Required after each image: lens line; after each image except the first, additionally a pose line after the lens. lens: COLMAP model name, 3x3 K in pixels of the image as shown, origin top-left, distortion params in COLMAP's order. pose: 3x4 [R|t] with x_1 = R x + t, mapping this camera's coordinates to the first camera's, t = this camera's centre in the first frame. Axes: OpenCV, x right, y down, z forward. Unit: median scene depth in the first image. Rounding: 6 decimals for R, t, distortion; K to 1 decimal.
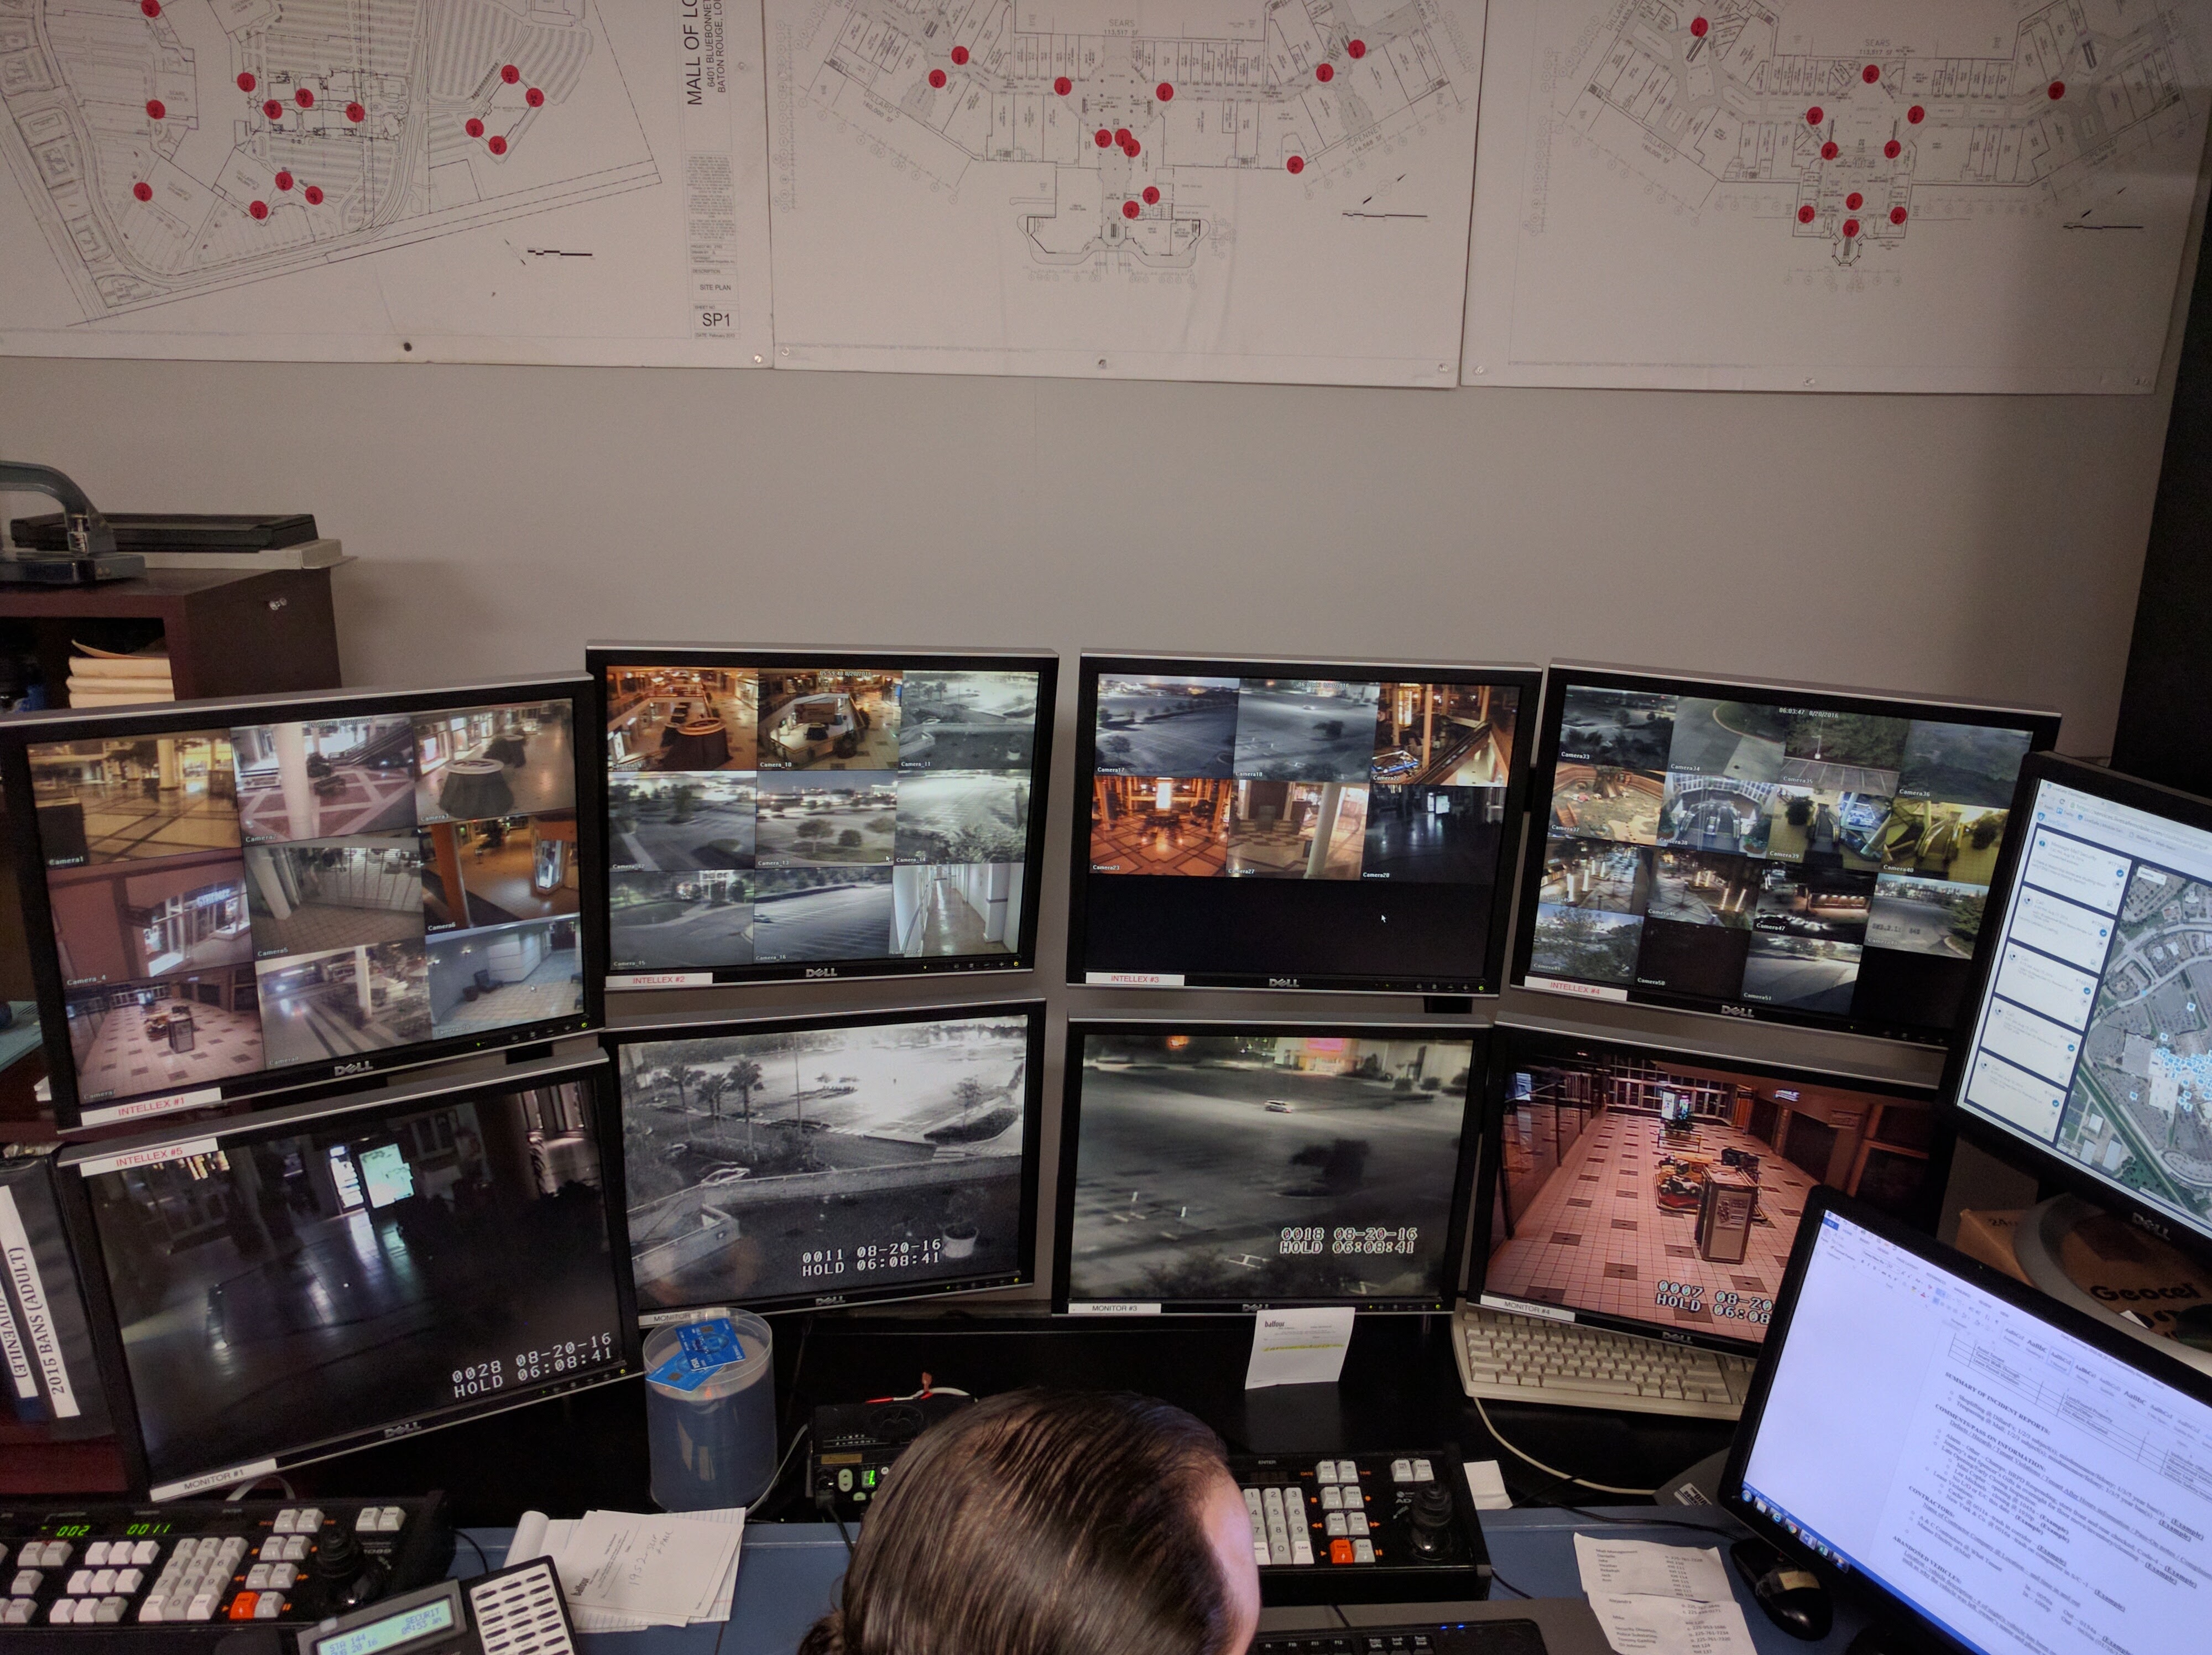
lens RADIAL K [[1677.3, 0, 1103.1], [0, 1677.3, 791.6], [0, 0, 1]] dist [-0.009496, 0.023260]
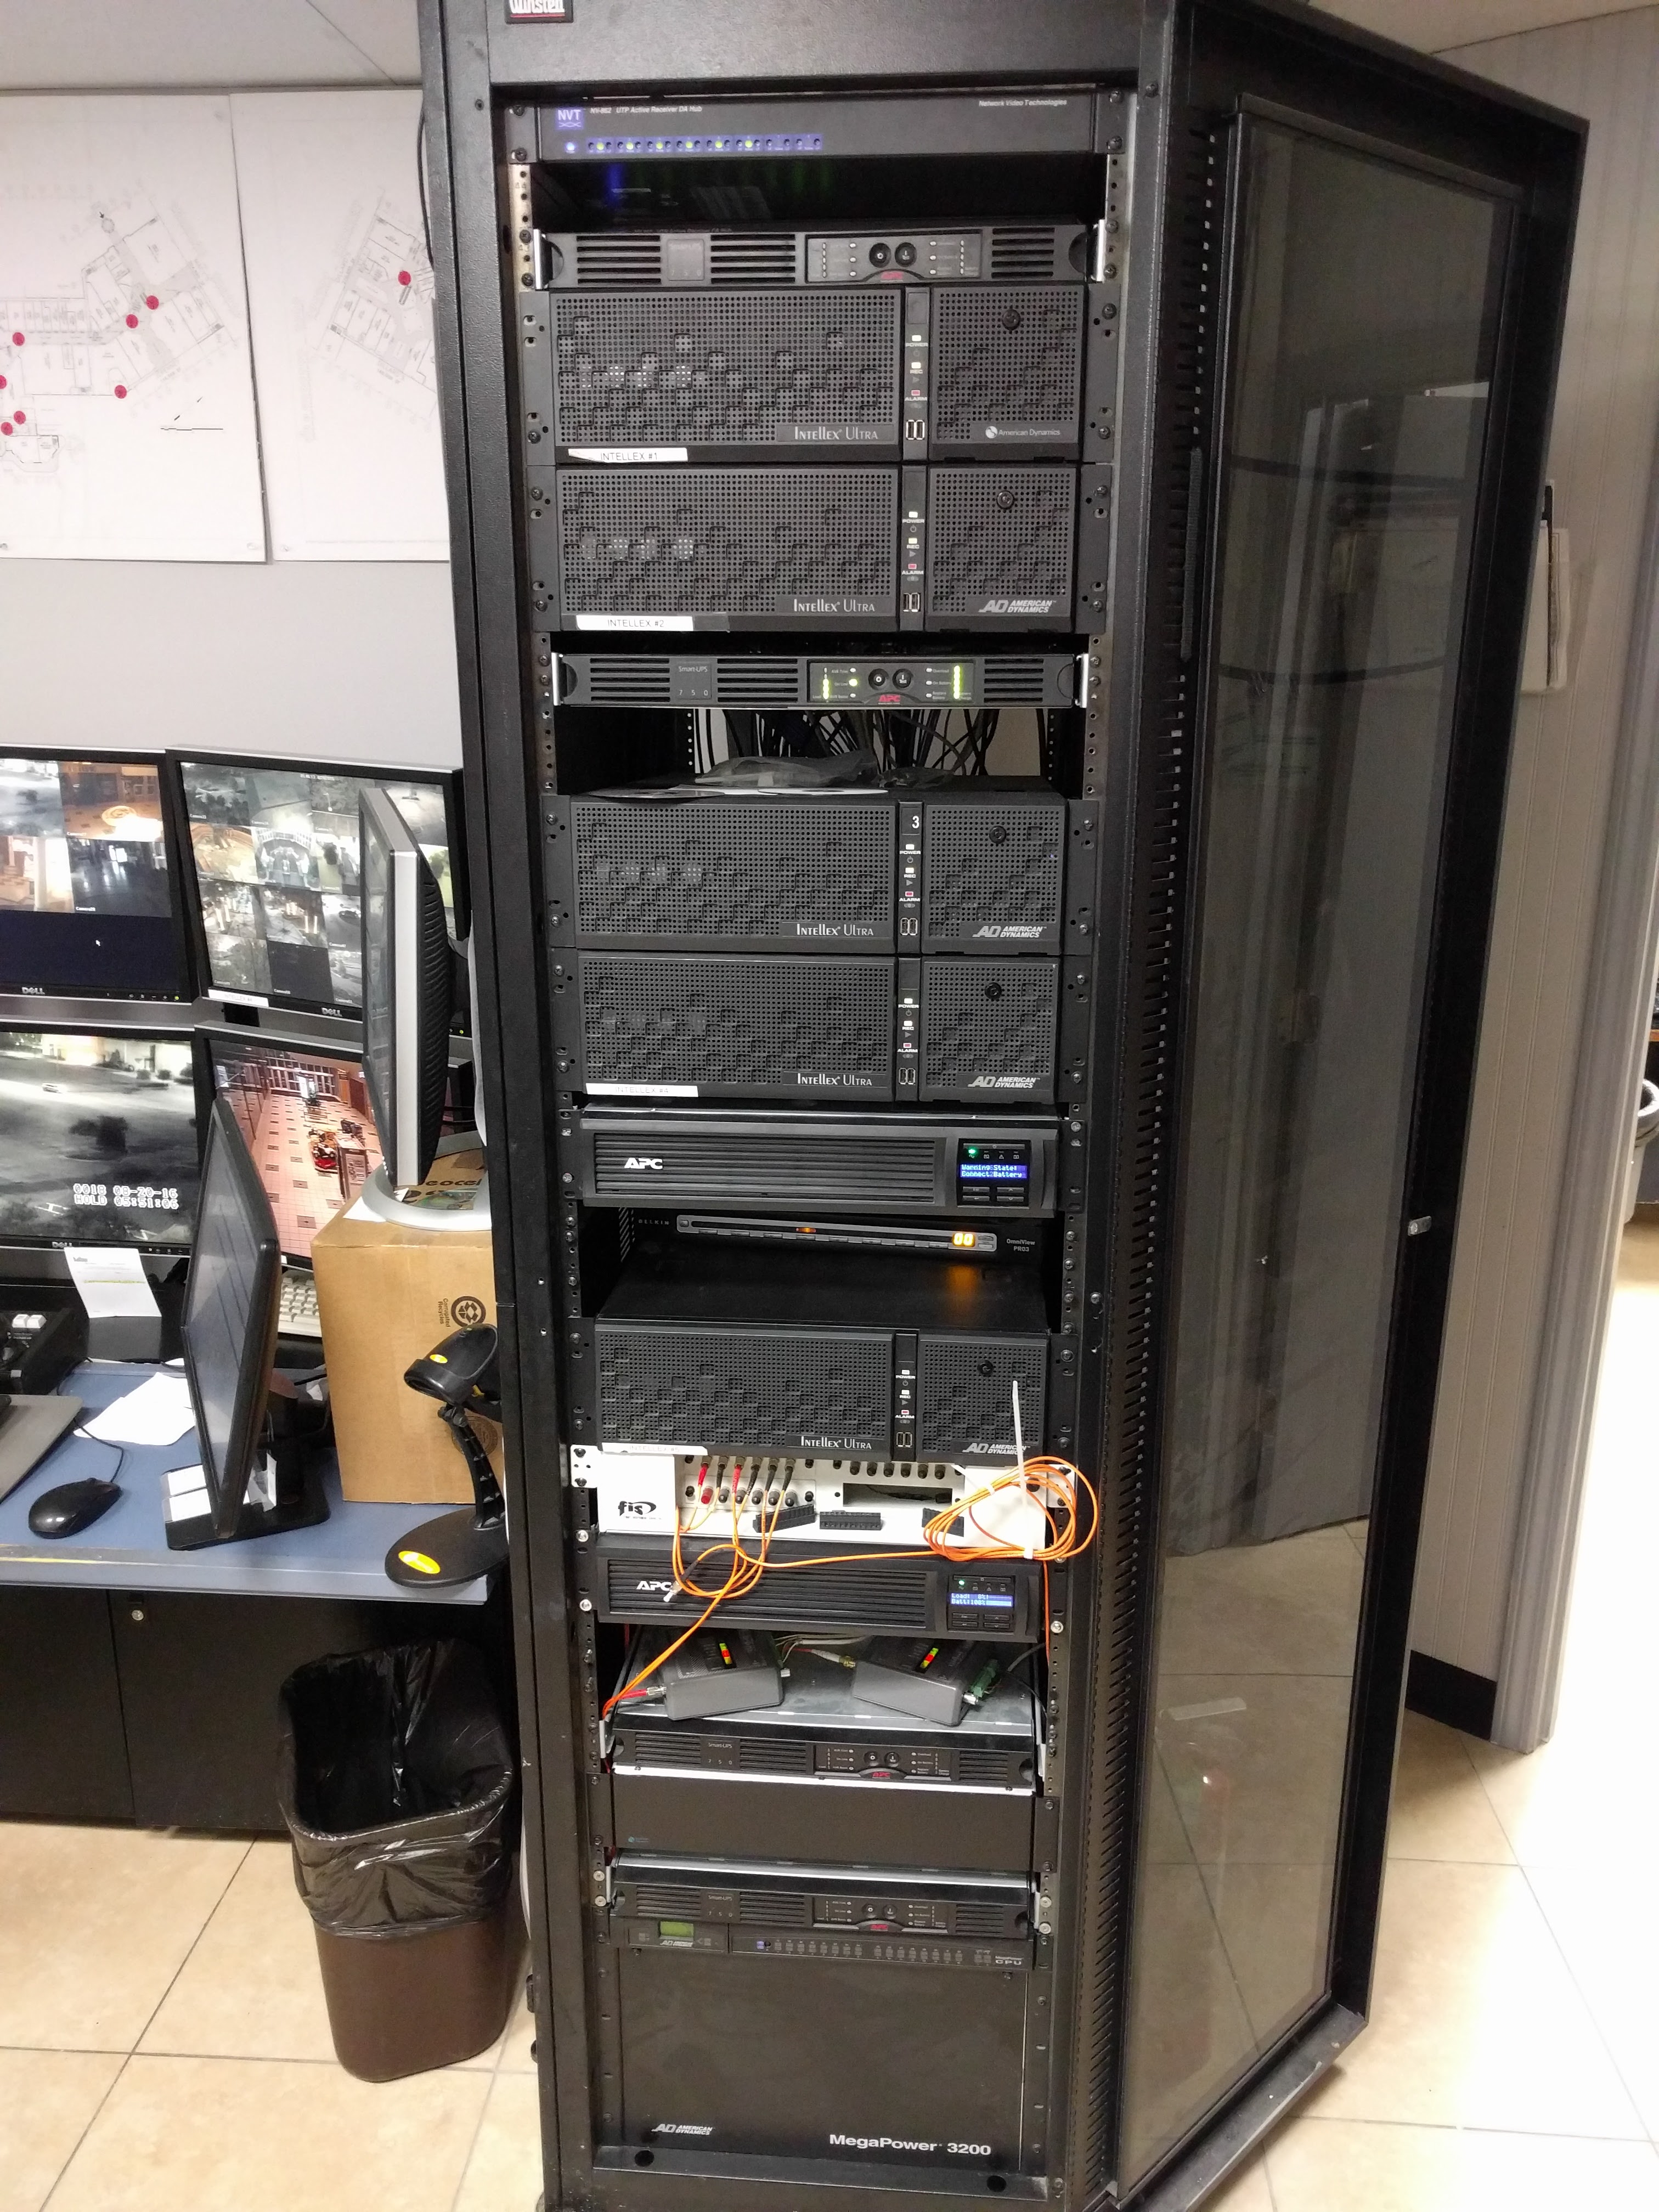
lens RADIAL K [[1677.1, 0, 832.6], [0, 1677.1, 1095.2], [0, 0, 1]] dist [-0.009496, 0.023260]
pose [[0.992739, 0.023262, -0.118015, 0.886628], [-0.022809, 0.999726, 0.005187, 0.171952], [0.118103, -0.002458, 0.992998, -0.267449]]
